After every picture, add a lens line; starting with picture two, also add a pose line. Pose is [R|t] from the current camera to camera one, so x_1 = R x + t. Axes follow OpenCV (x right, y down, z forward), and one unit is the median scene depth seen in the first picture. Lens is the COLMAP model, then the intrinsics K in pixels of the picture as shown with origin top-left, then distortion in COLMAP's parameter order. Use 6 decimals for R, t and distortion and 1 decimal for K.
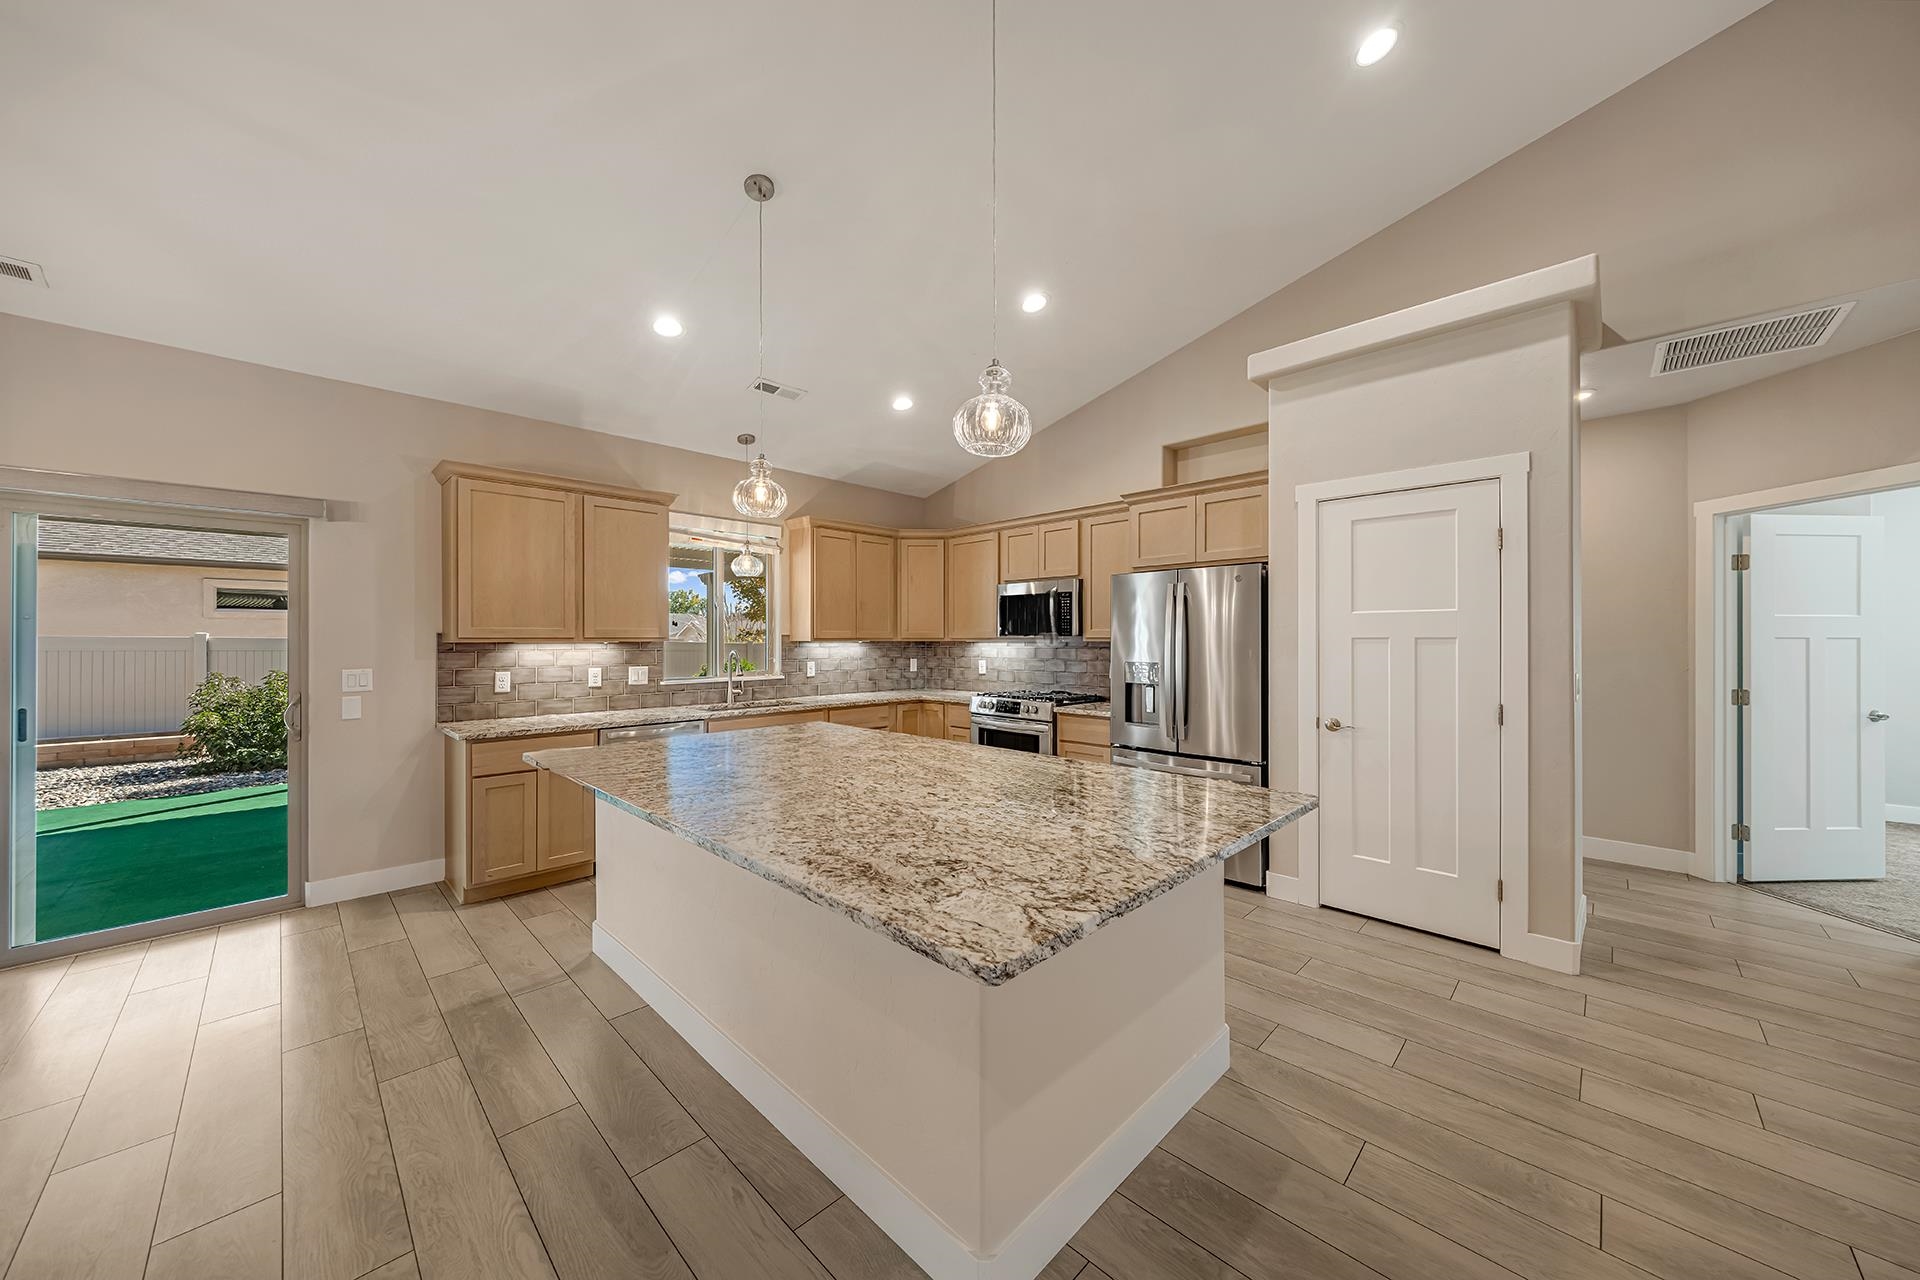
lens RADIAL K [[661.3, 0, 960.0], [0, 661.3, 640.0], [0, 0, 1]] dist [0.011508, -0.000075]
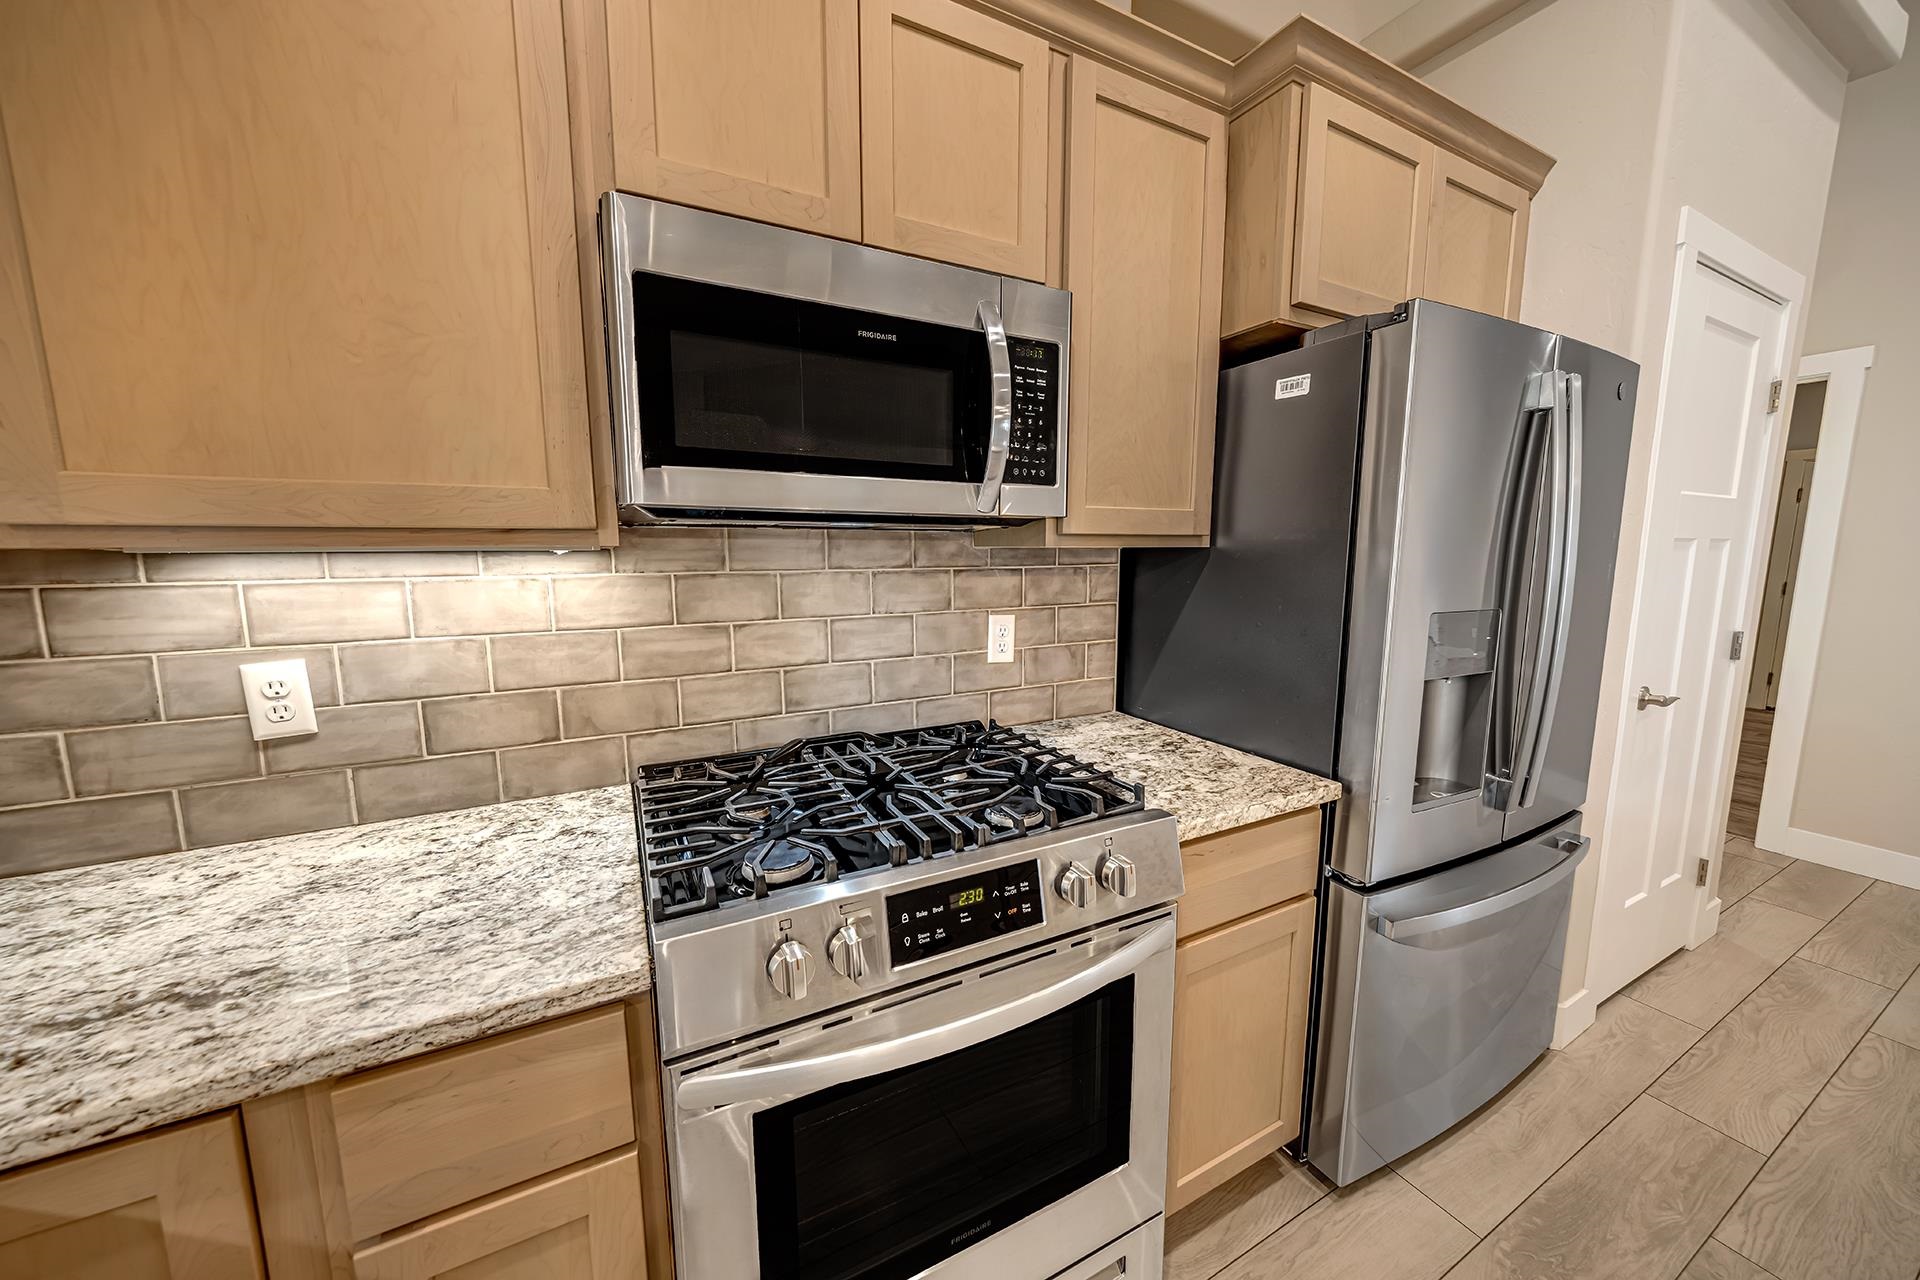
lens RADIAL K [[693.0, 0, 960.0], [0, 693.0, 640.0], [0, 0, 1]] dist [-0.000154, -0.000165]
pose [[0.306688, -0.124604, 0.943619, -0.106481], [0.001305, 0.991448, 0.130496, 0.002886], [-0.951809, -0.038790, 0.304228, 1.015612]]
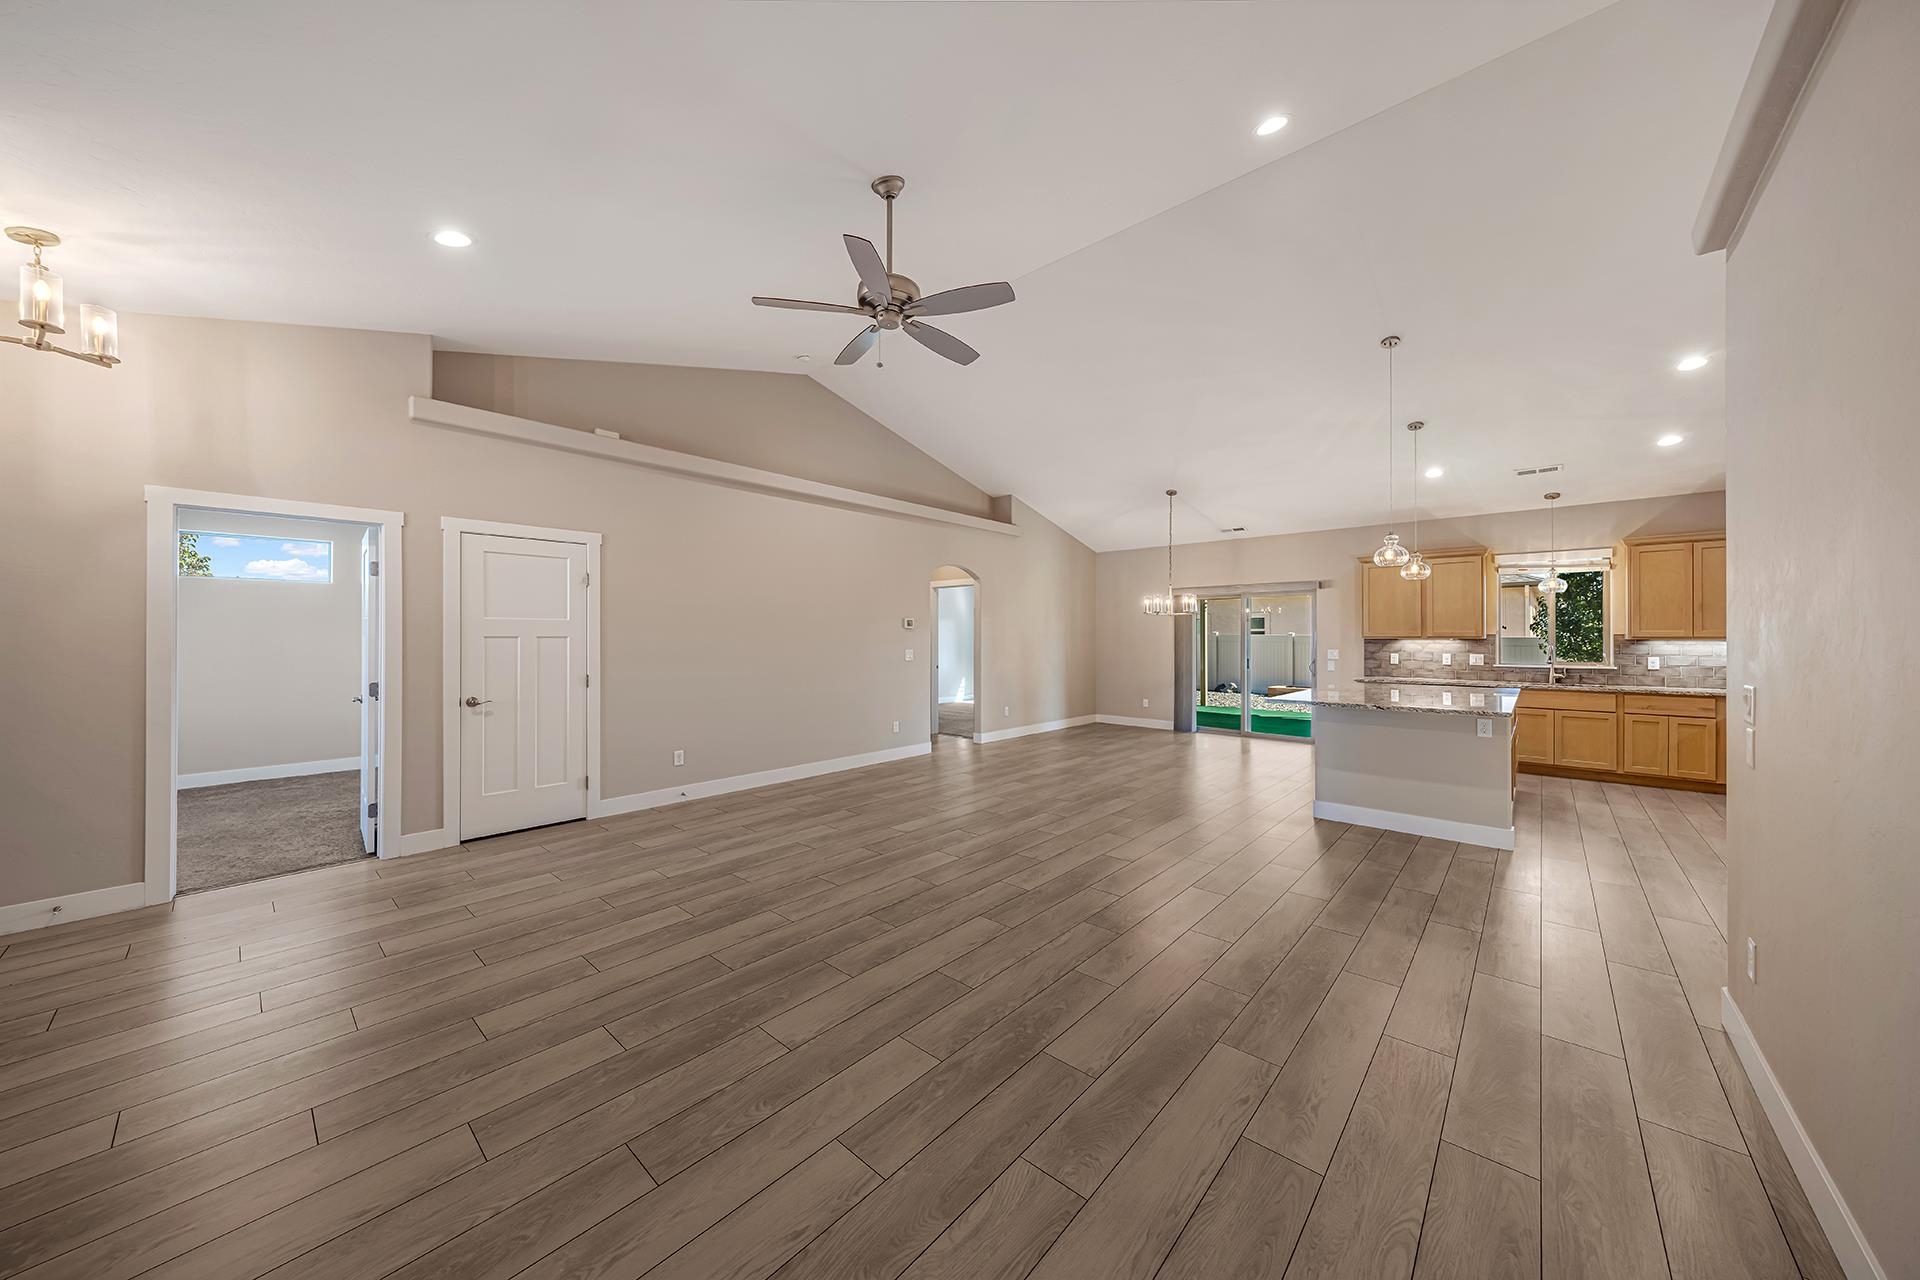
lens RADIAL K [[683.5, 0, 958.4], [0, 683.5, 637.9], [0, 0, 1]] dist [0.012924, 0.000497]
pose [[0.053950, -0.000066, -0.998544, 1.142668], [-0.004294, 0.999991, -0.000298, 0.005907], [0.998534, 0.004304, 0.053949, -0.364333]]
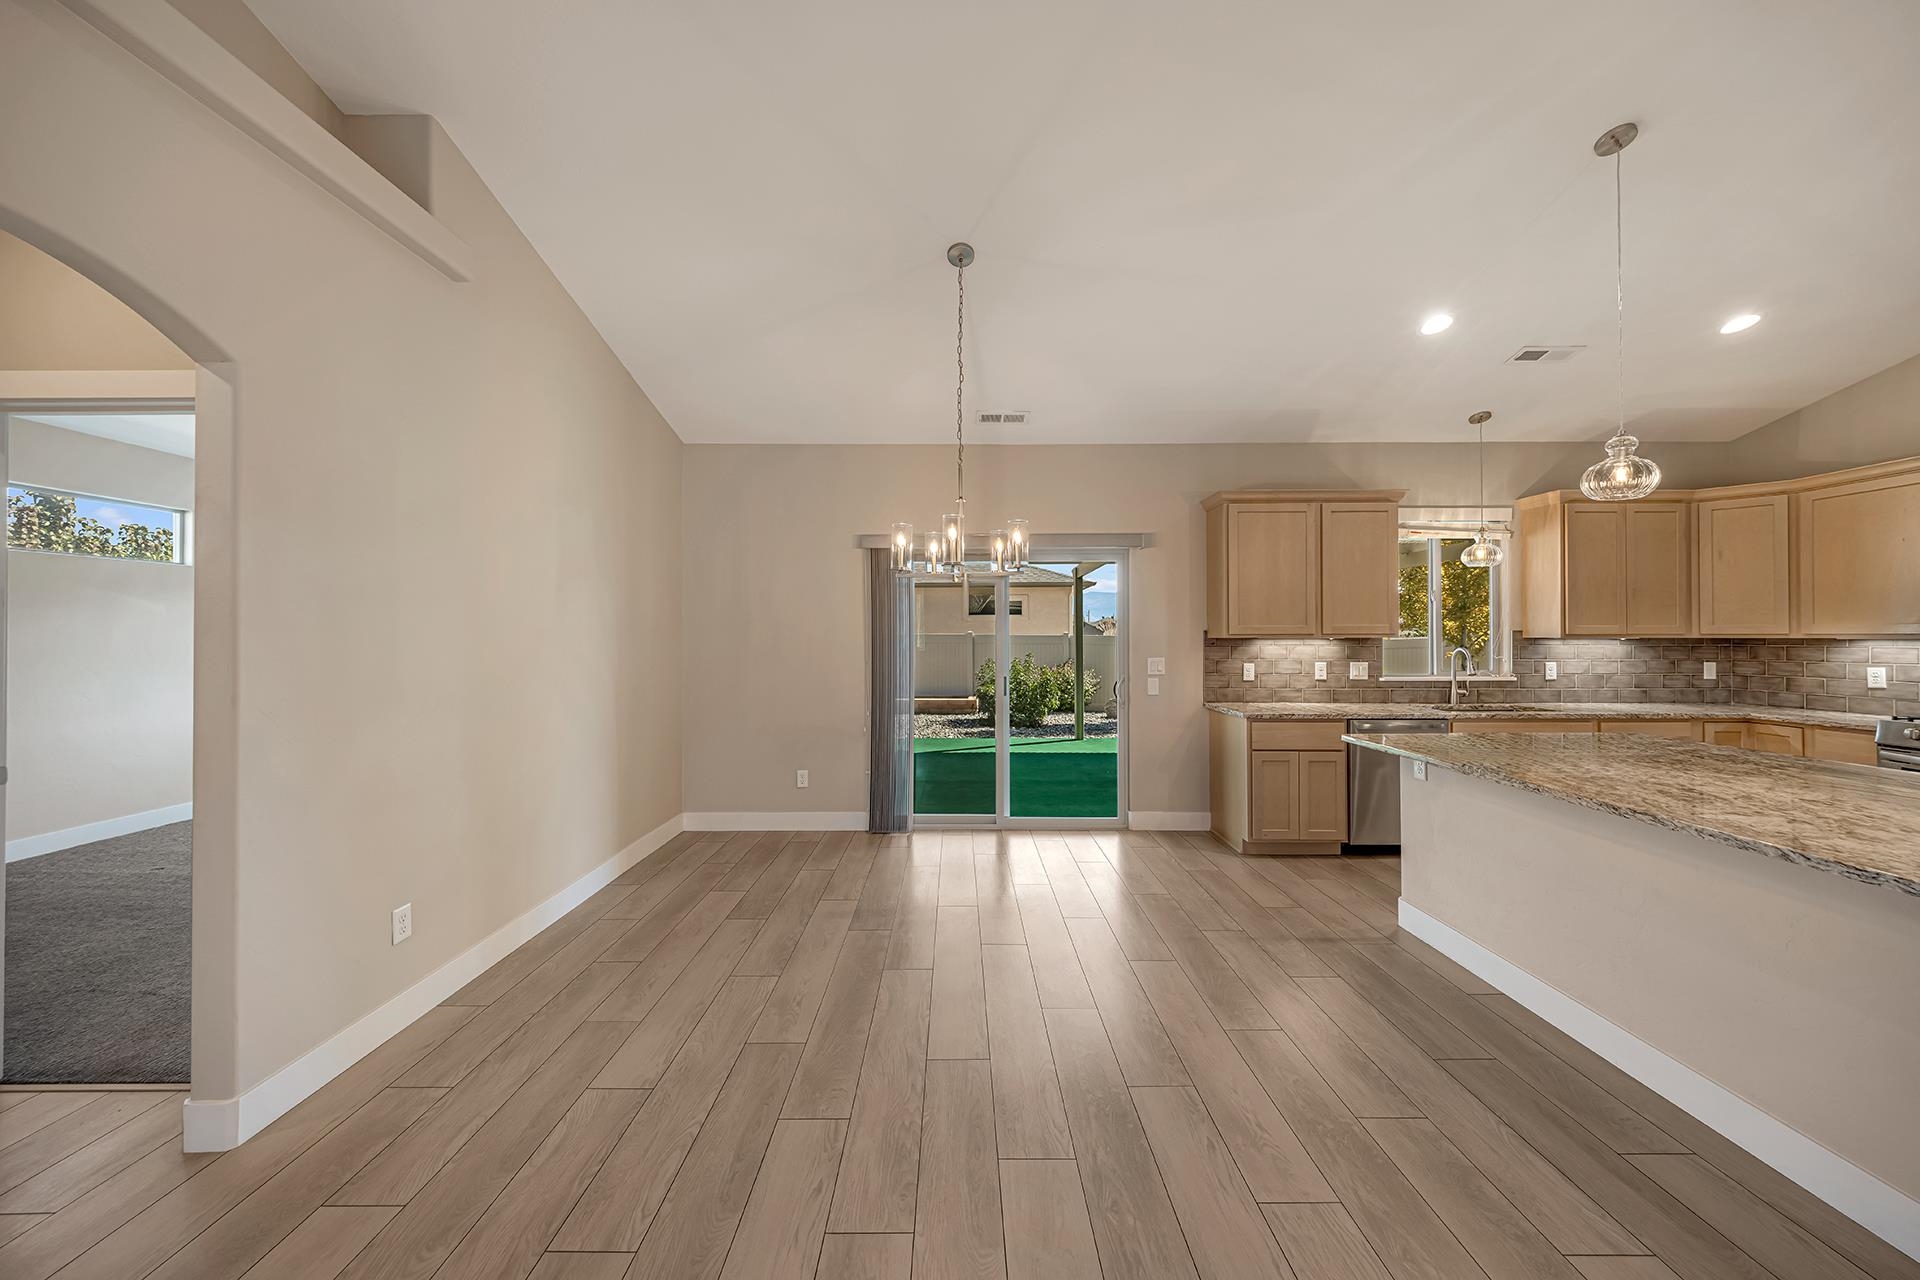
lens RADIAL K [[674.6, 0, 962.8], [0, 674.6, 631.2], [0, 0, 1]] dist [-0.002061, 0.000082]
pose [[0.704895, -0.003938, -0.709301, -0.176783], [-0.001528, 0.999974, -0.007070, 0.000535], [0.709310, 0.006068, 0.704871, -0.175589]]
